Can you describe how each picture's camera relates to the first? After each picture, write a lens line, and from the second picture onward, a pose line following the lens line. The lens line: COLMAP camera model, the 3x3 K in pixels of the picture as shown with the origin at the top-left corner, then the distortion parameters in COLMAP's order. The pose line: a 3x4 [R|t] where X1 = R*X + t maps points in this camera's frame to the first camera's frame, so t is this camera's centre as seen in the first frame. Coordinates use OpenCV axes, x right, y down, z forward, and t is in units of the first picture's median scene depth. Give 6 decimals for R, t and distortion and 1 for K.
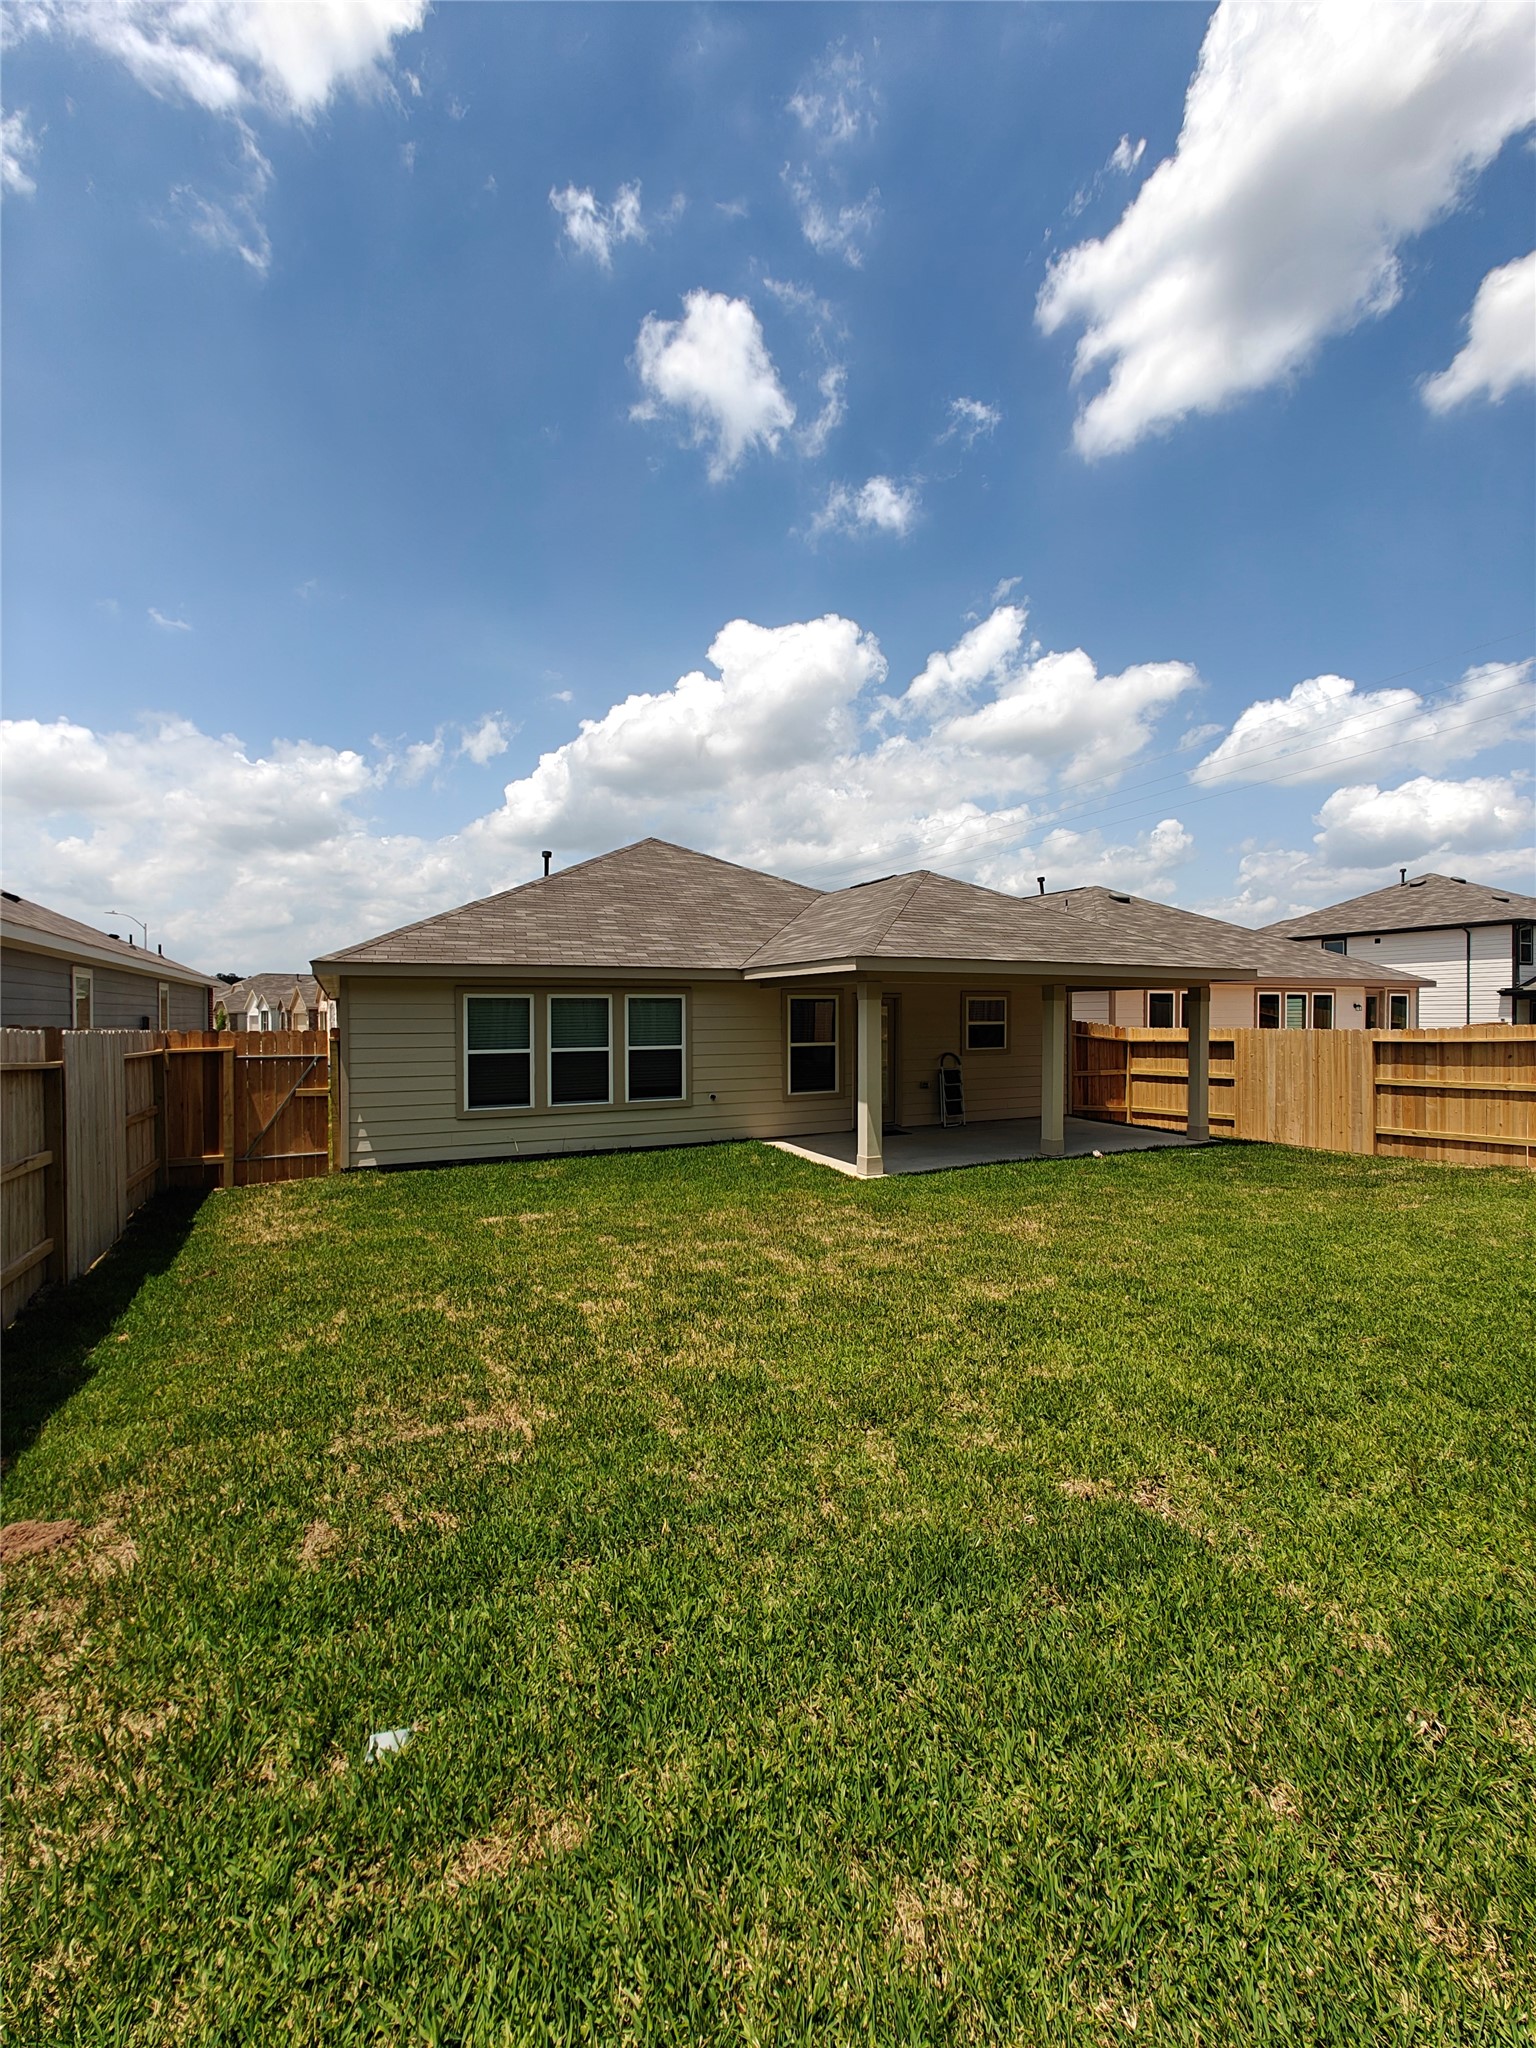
lens RADIAL K [[865.1, 0, 768.0], [0, 865.1, 1024.0], [0, 0, 1]] dist [0.024634, -0.009814]
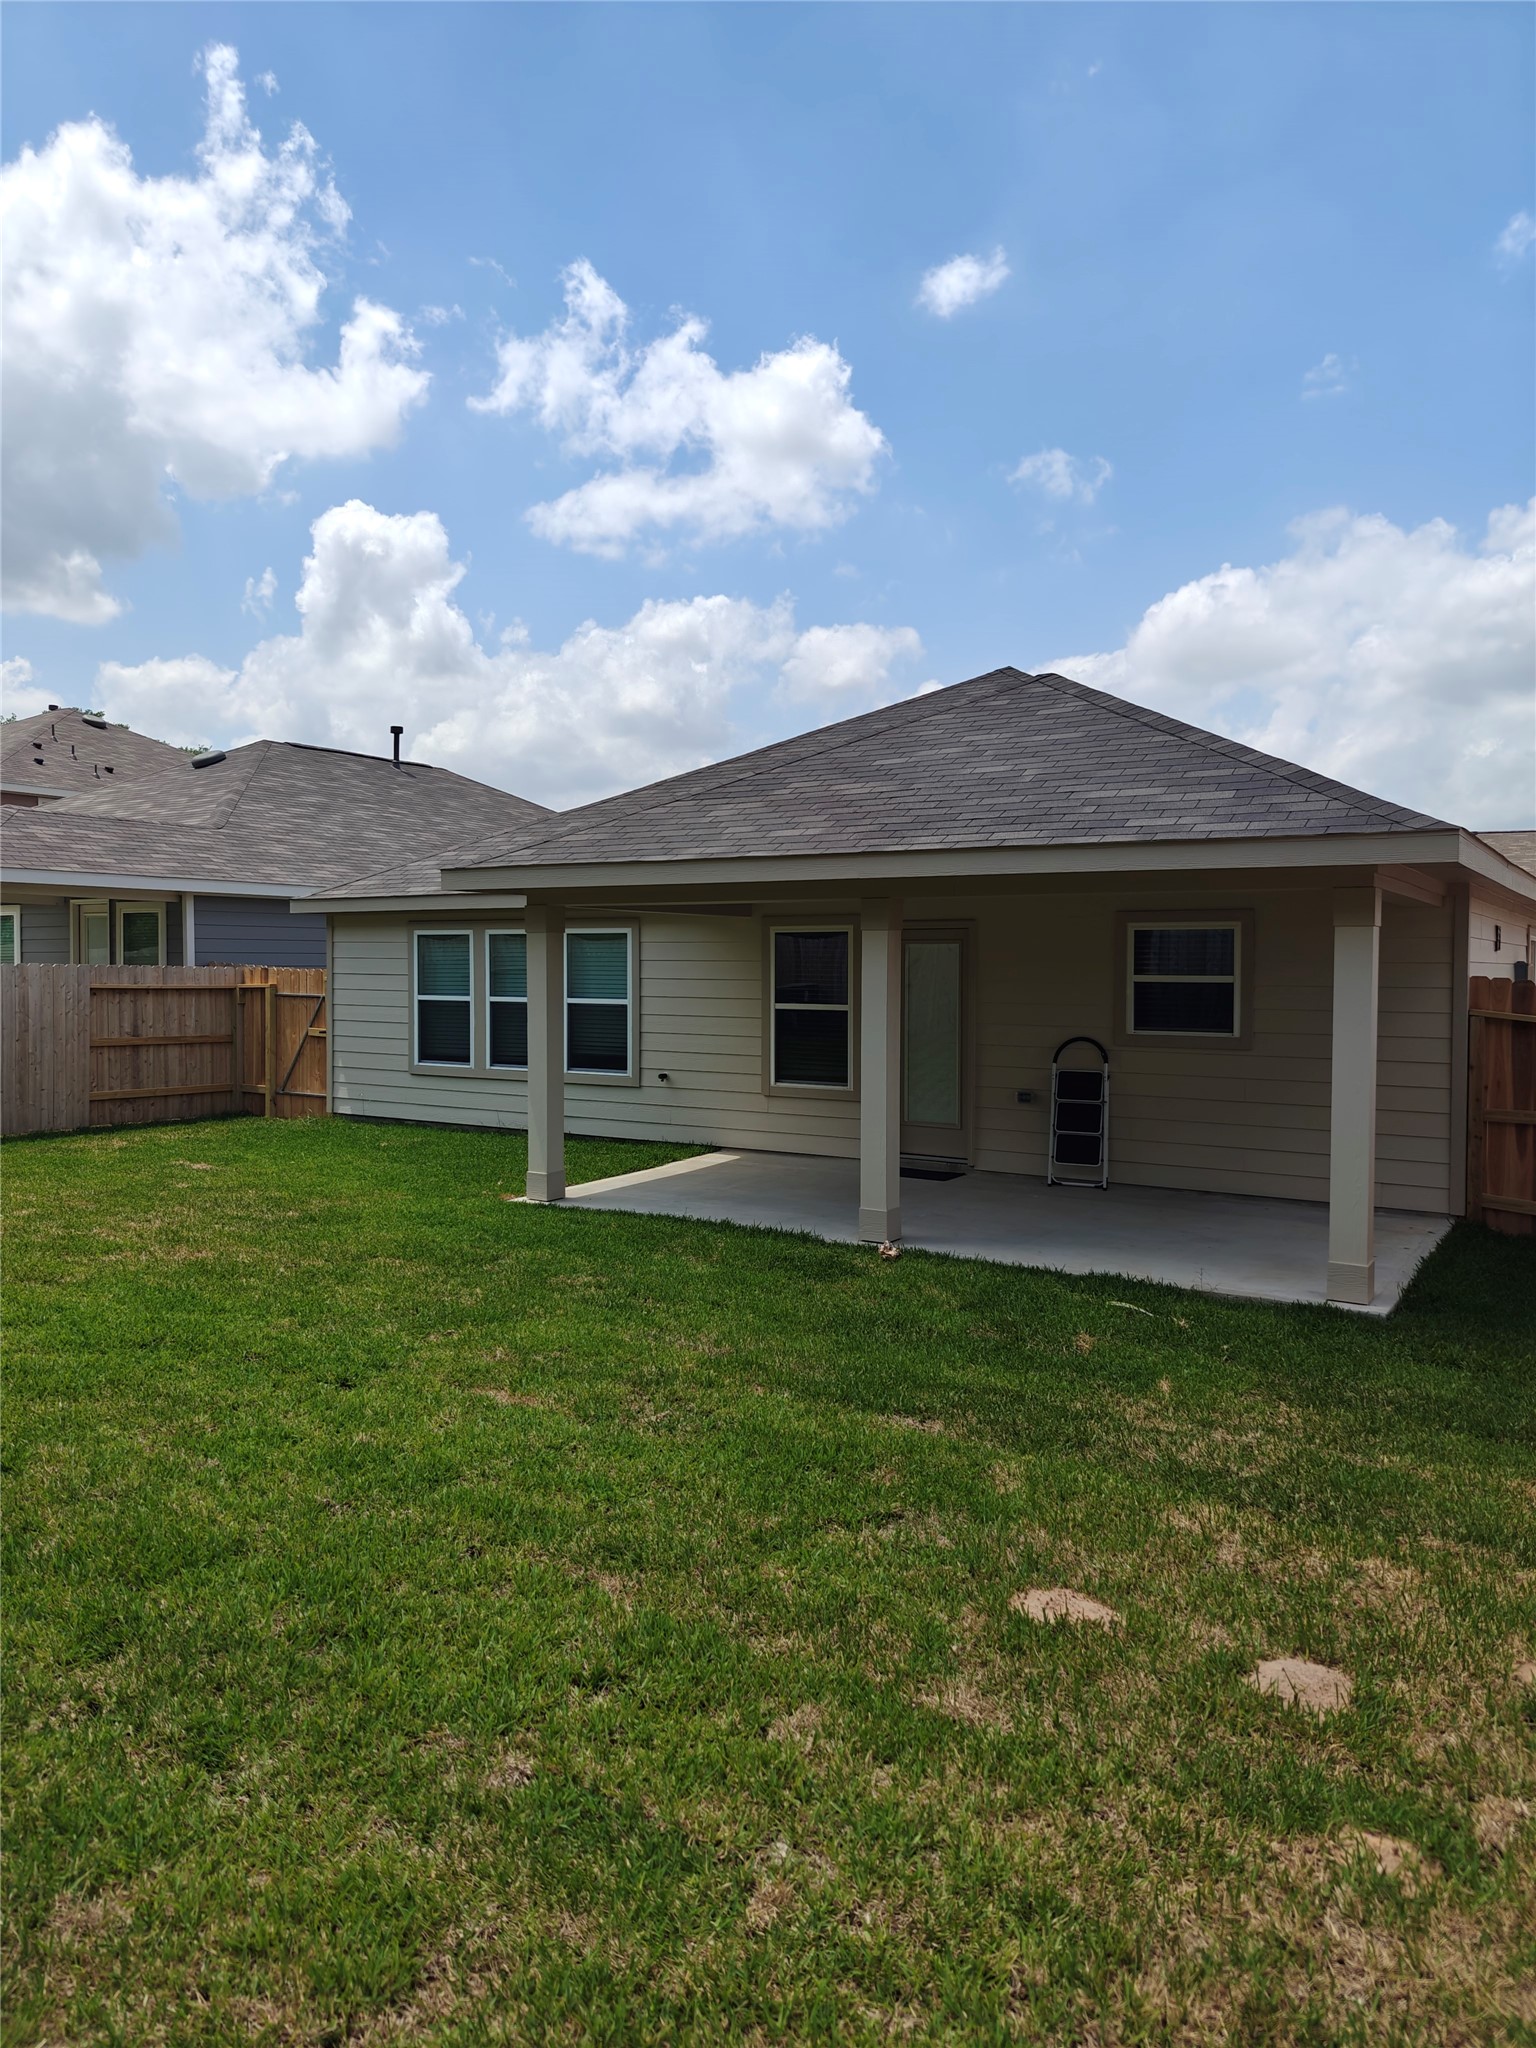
lens RADIAL K [[1407.3, 0, 774.8], [0, 1407.3, 1054.9], [0, 0, 1]] dist [0.113738, -0.128966]
pose [[0.526866, 0.062654, -0.847636, 0.880550], [-0.017280, 0.997863, 0.063018, -0.004861], [0.849773, -0.018555, 0.526822, 0.465064]]
